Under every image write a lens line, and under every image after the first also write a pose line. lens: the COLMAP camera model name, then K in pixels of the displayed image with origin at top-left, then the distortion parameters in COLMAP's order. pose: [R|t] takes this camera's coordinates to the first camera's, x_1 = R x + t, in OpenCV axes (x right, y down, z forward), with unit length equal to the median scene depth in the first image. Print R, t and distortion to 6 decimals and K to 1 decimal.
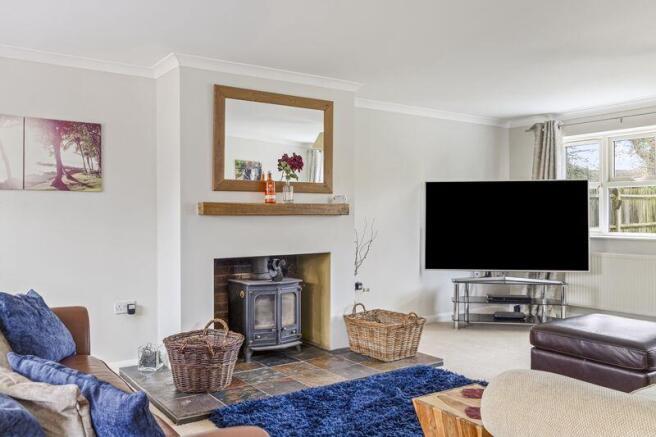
lens RADIAL K [[567.5, 0, 328.0], [0, 567.5, 218.5], [0, 0, 1]] dist [0.004761, 0.002925]
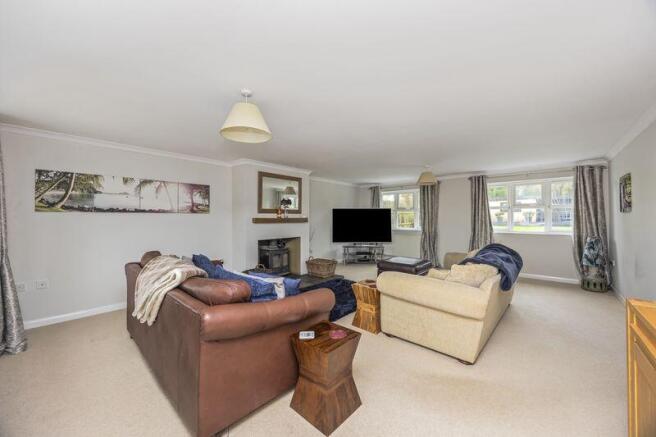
lens RADIAL K [[249.4, 0, 328.0], [0, 249.4, 218.5], [0, 0, 1]] dist [-0.000355, -0.000031]
pose [[0.976131, -0.002482, 0.217171, -0.119255], [0.004623, 0.999946, -0.009352, -0.011750], [-0.217135, 0.010132, 0.976089, -0.126250]]
